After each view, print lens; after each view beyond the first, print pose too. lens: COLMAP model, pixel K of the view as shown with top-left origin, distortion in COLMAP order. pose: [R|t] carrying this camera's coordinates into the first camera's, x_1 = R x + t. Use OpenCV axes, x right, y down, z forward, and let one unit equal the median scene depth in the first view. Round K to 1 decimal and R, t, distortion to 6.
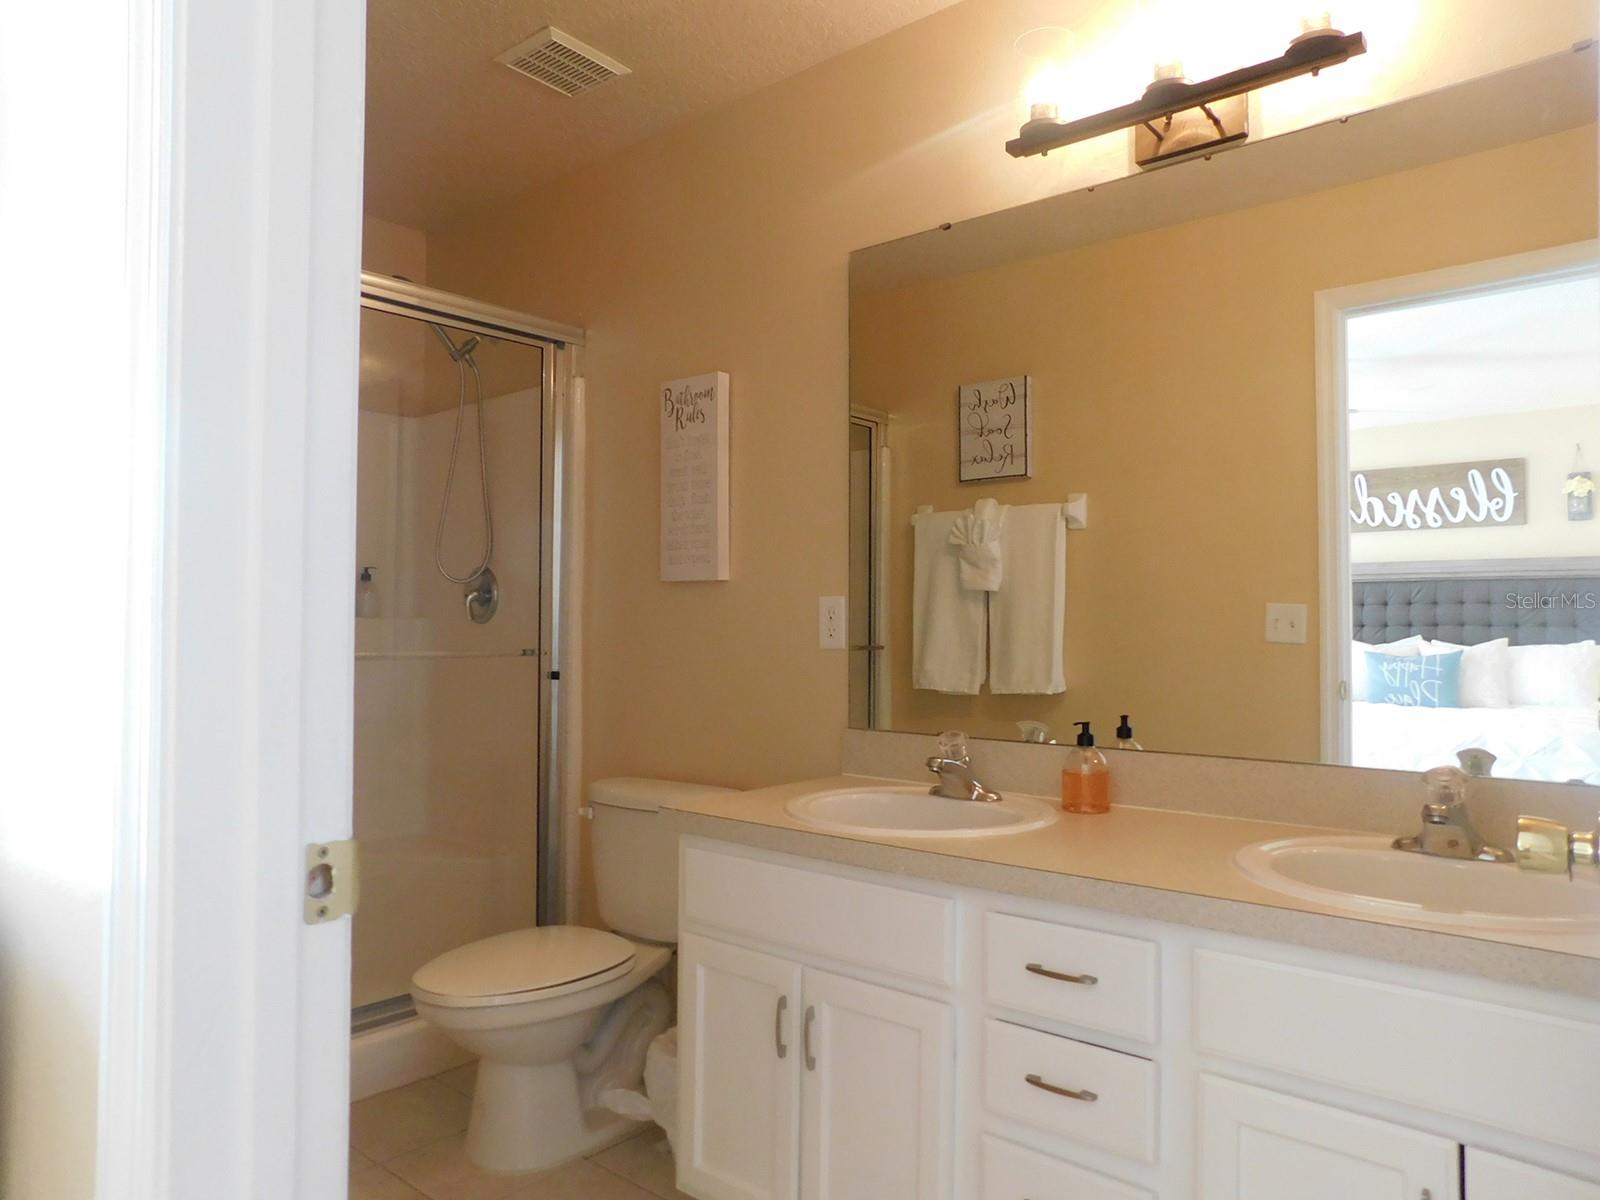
lens RADIAL K [[1061.3, 0, 798.1], [0, 1061.3, 607.2], [0, 0, 1]] dist [-0.067370, 0.048052]
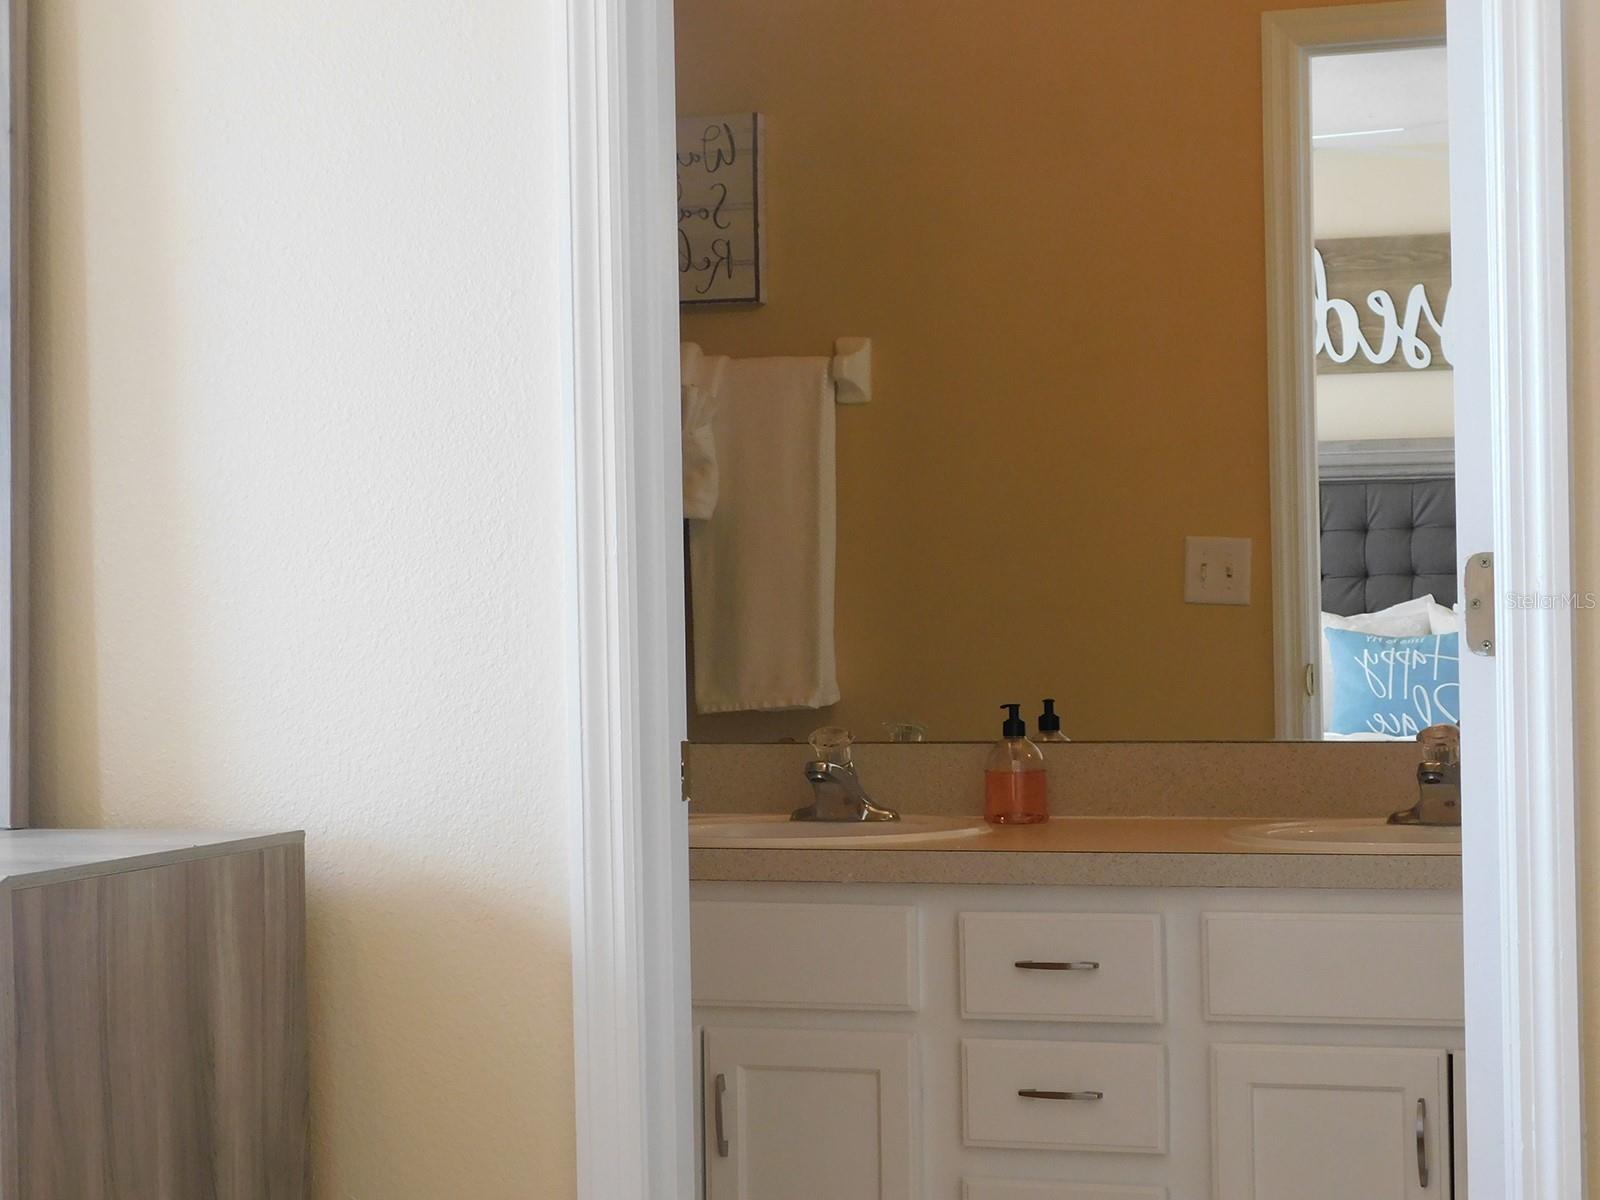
lens RADIAL K [[3313.9, 0, 800.5], [0, 3313.9, 595.2], [0, 0, 1]] dist [0.051805, 0.000000]
pose [[0.940318, -0.018740, 0.339780, -0.333760], [0.013483, 0.999750, 0.017828, -0.006158], [-0.340029, -0.012183, 0.940336, -0.578413]]
